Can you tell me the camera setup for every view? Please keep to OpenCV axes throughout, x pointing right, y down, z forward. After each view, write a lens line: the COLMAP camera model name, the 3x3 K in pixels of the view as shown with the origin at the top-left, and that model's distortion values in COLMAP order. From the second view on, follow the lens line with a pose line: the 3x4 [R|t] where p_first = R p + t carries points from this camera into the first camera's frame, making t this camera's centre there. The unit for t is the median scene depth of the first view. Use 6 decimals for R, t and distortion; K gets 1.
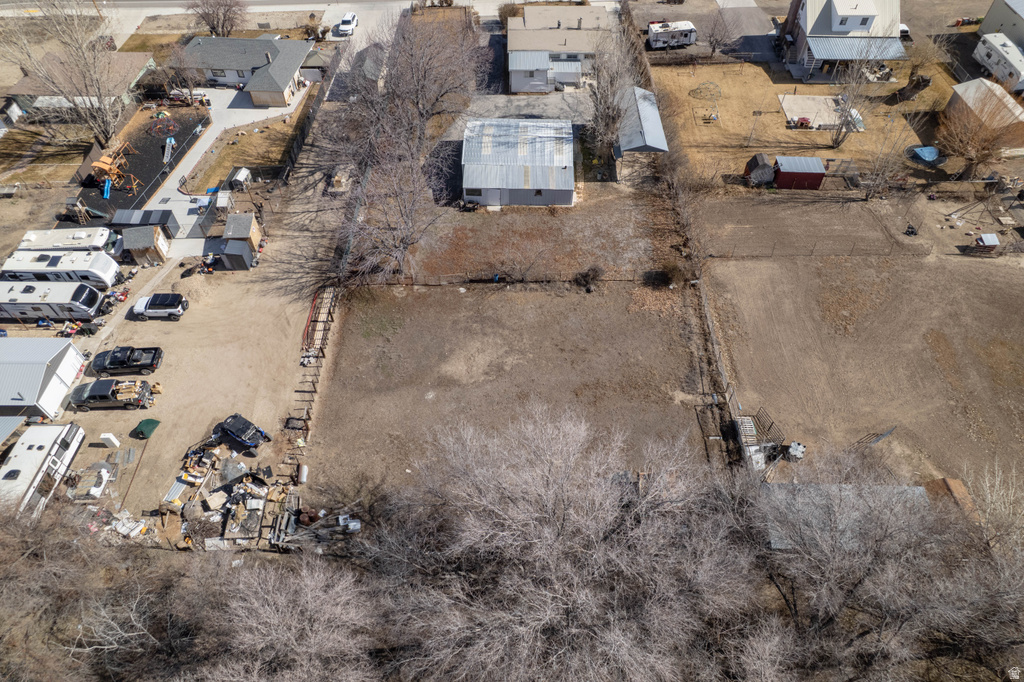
lens RADIAL K [[654.4, 0, 512.0], [0, 654.4, 341.0], [0, 0, 1]] dist [-0.082400, 0.078706]
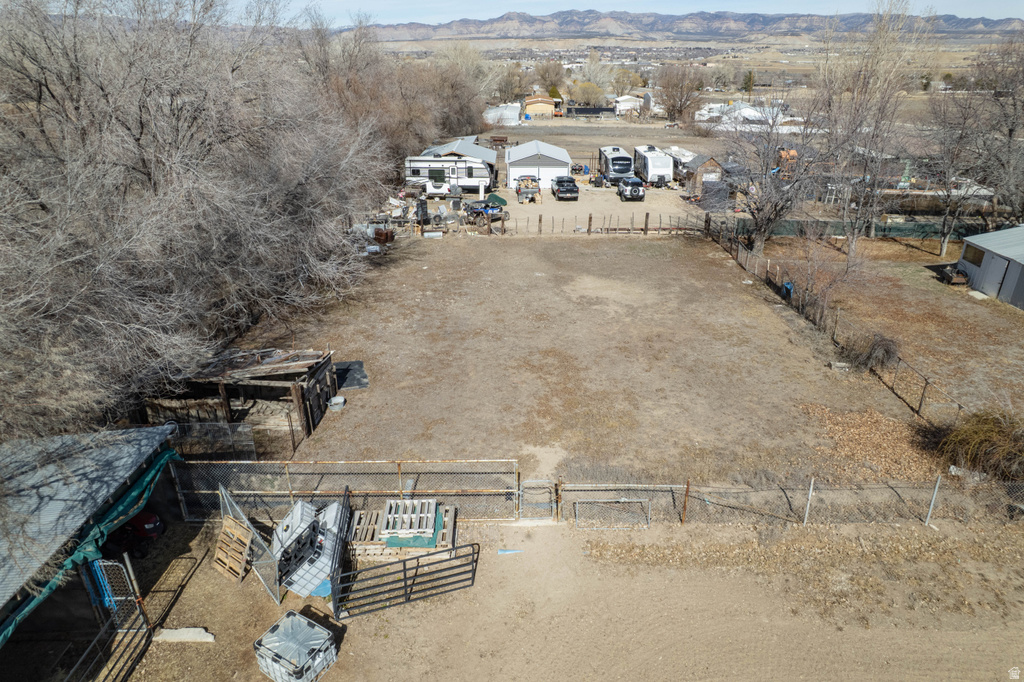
lens RADIAL K [[654.4, 0, 512.0], [0, 654.4, 341.0], [0, 0, 1]] dist [-0.082400, 0.078706]
pose [[0.007842, 0.410100, -0.912007, 0.496810], [-0.768220, 0.586317, 0.257042, -0.031532], [0.640138, 0.698606, 0.319645, 0.697630]]
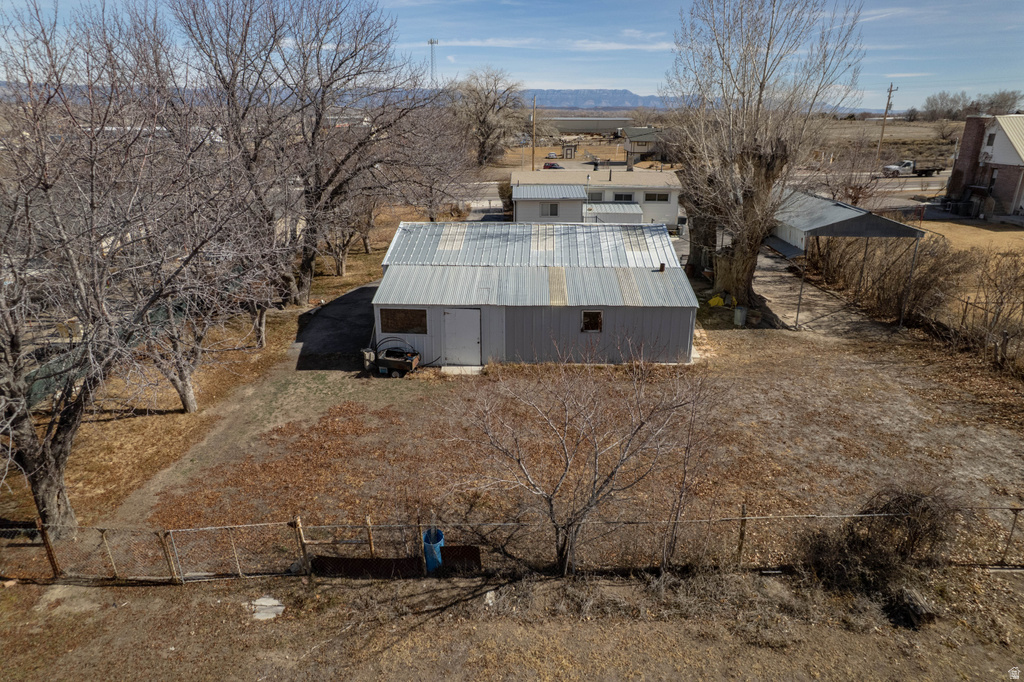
lens RADIAL K [[654.4, 0, 512.0], [0, 654.4, 341.0], [0, 0, 1]] dist [-0.082400, 0.078706]
pose [[0.999905, 0.005424, -0.012650, 0.003015], [-0.011147, 0.858275, -0.513069, -0.047178], [0.008074, 0.513161, 0.858254, 0.780364]]
